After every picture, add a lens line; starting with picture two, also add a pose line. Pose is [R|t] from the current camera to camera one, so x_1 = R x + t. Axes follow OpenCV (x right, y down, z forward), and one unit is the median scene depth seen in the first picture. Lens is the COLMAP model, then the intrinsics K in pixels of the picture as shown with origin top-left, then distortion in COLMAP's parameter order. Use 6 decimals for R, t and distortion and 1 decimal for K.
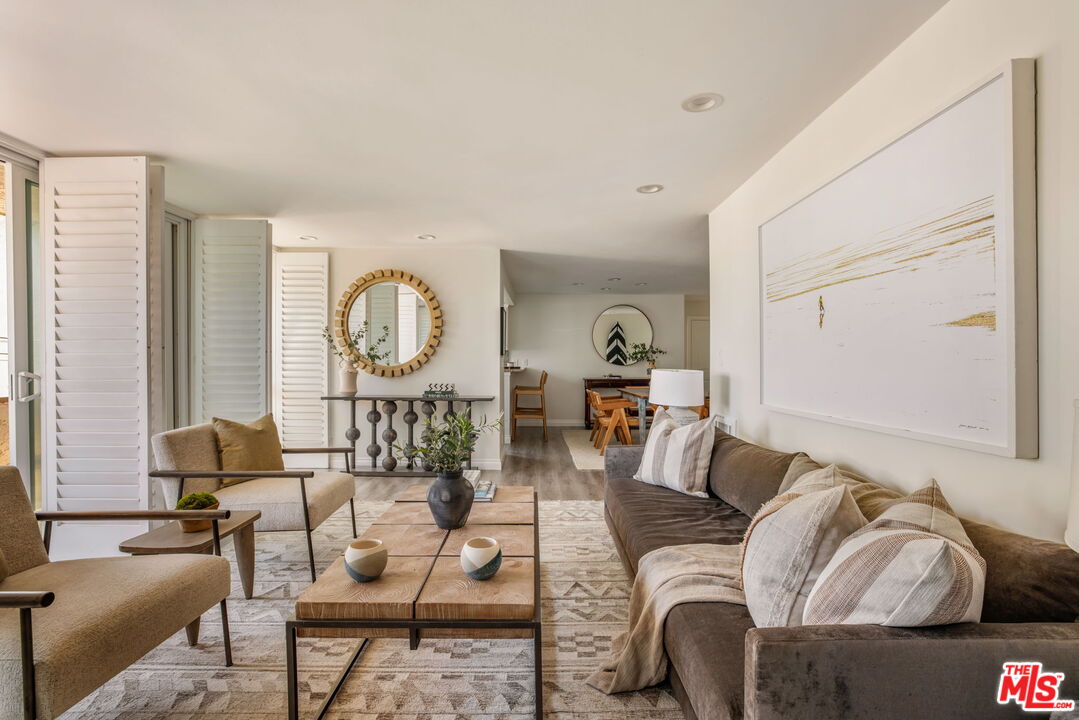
lens RADIAL K [[532.1, 0, 544.1], [0, 532.1, 361.5], [0, 0, 1]] dist [0.000667, 0.000220]
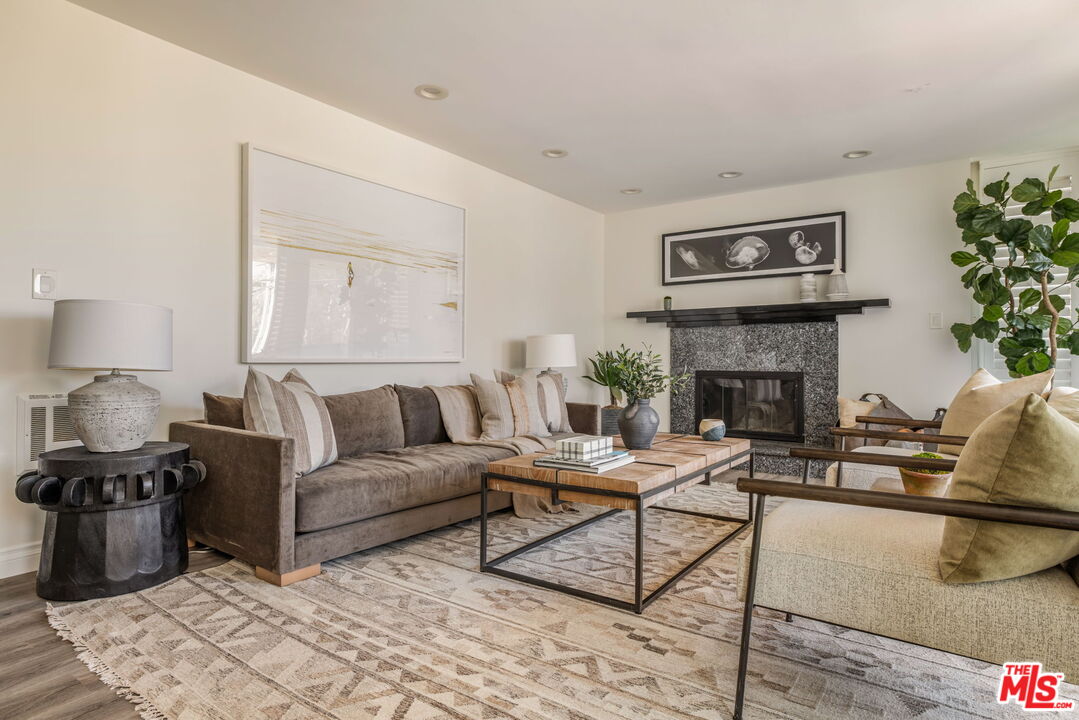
lens RADIAL K [[585.0, 0, 541.3], [0, 585.0, 360.9], [0, 0, 1]] dist [-0.000146, 0.000165]
pose [[-0.817755, -0.002722, 0.575561, -0.664837], [-0.002629, 0.999996, 0.000994, 0.110094], [-0.575561, -0.000700, -0.817758, 1.970612]]
